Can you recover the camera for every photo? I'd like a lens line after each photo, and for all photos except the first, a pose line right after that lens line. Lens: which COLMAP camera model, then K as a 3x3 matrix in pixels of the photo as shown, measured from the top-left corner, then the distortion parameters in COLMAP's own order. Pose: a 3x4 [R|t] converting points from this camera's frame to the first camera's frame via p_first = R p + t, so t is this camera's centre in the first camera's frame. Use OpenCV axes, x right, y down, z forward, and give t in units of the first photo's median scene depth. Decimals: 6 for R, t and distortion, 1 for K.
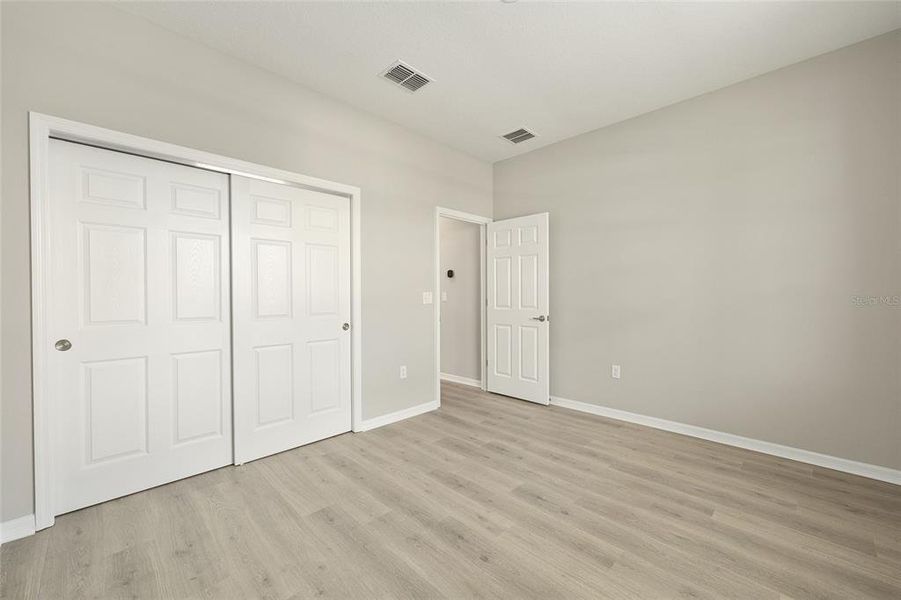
lens RADIAL K [[360.9, 0, 452.5], [0, 360.9, 299.7], [0, 0, 1]] dist [-0.001988, 0.000563]
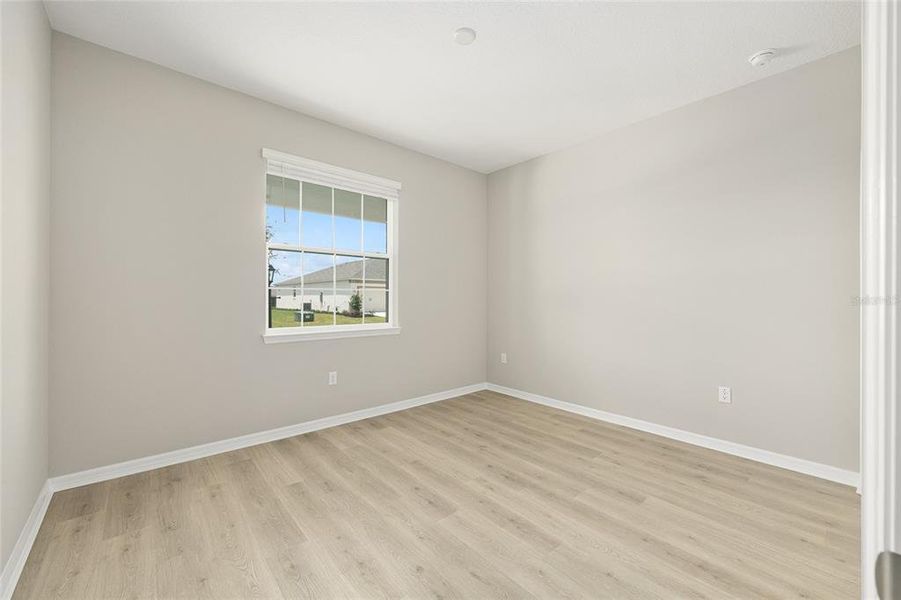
lens RADIAL K [[360.9, 0, 448.8], [0, 360.9, 298.7], [0, 0, 1]] dist [-0.001988, 0.000563]
pose [[-0.996865, 0.001165, 0.079118, 0.118828], [0.002150, 0.999921, 0.012363, -0.029309], [-0.079097, 0.012494, -0.996789, 2.116390]]
